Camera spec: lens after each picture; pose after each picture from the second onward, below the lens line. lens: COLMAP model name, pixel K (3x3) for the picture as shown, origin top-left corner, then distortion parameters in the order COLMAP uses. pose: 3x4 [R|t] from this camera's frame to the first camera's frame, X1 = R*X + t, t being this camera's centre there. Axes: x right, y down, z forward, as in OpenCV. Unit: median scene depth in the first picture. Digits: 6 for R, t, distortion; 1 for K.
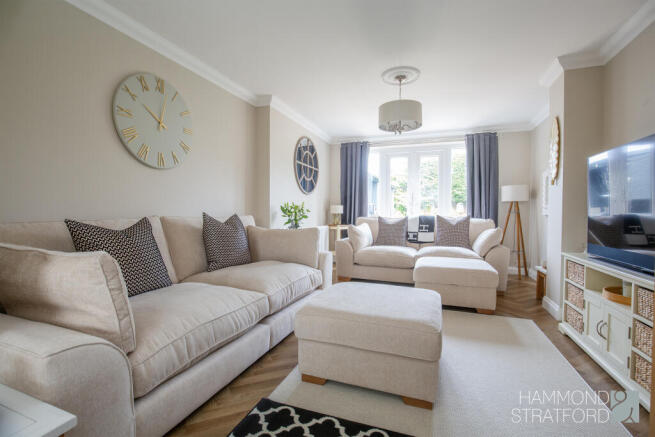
lens RADIAL K [[292.8, 0, 327.5], [0, 292.8, 218.5], [0, 0, 1]] dist [0.000152, -0.000001]
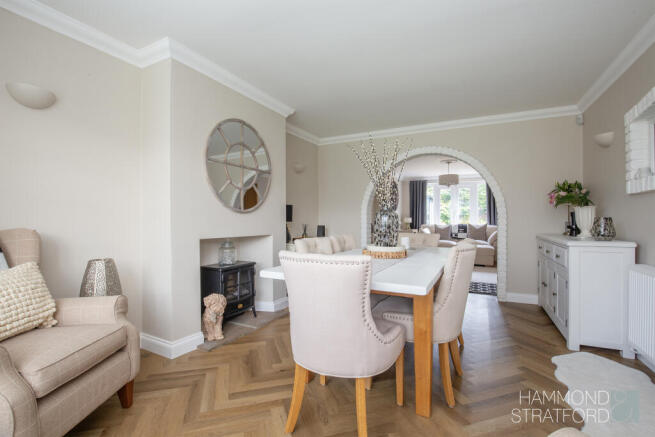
lens RADIAL K [[305.9, 0, 327.5], [0, 305.9, 218.5], [0, 0, 1]] dist [-0.001810, -0.000319]
pose [[0.994645, -0.003591, -0.103287, -0.283197], [0.001000, 0.999684, -0.025122, 0.004159], [0.103345, 0.024884, 0.994334, -0.923101]]
